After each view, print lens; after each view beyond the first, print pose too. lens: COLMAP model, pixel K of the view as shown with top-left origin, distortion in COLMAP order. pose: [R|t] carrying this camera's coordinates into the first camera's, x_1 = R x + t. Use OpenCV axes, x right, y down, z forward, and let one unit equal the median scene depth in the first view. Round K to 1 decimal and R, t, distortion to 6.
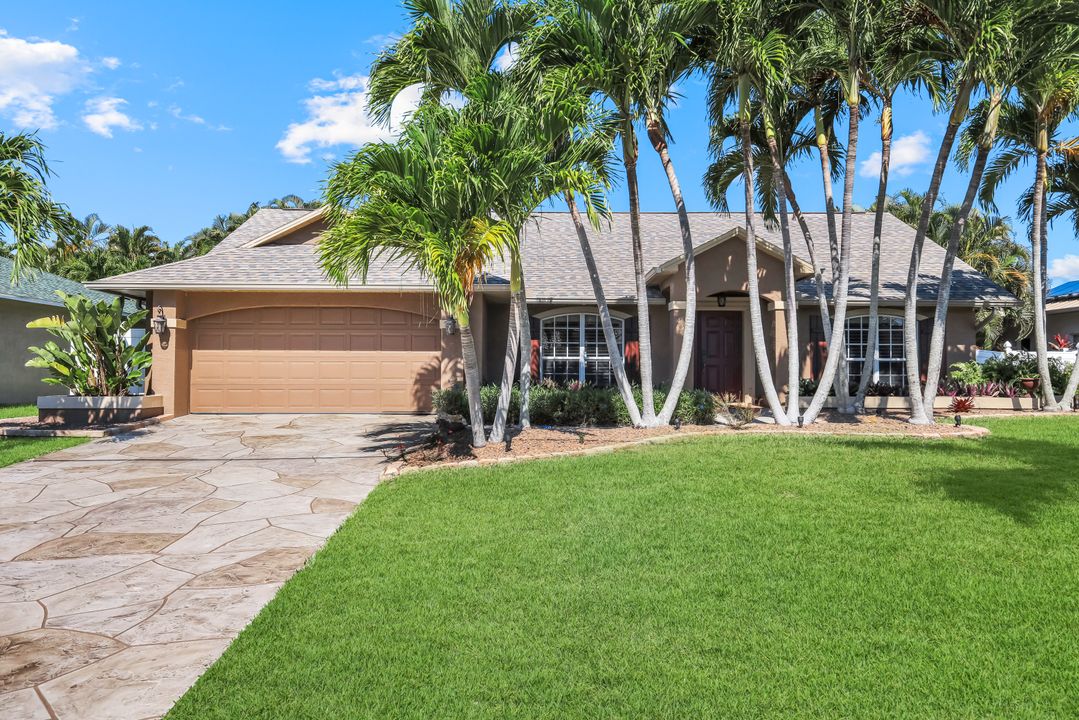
lens RADIAL K [[769.3, 0, 539.5], [0, 769.3, 360.0], [0, 0, 1]] dist [-0.000553, -0.000195]
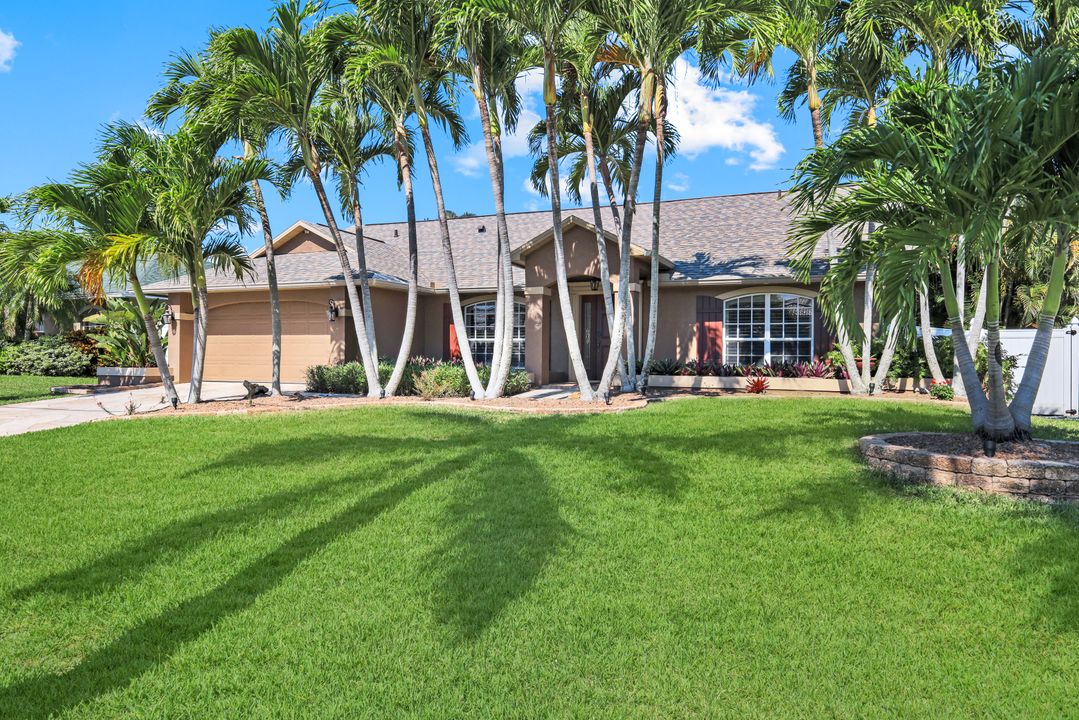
lens RADIAL K [[680.5, 0, 539.5], [0, 680.5, 360.0], [0, 0, 1]] dist [0.003271, 0.000261]
pose [[0.921467, 0.006012, -0.388411, 0.602223], [0.002672, 0.999758, 0.021814, 0.006872], [0.388448, -0.021139, 0.921228, 0.108005]]
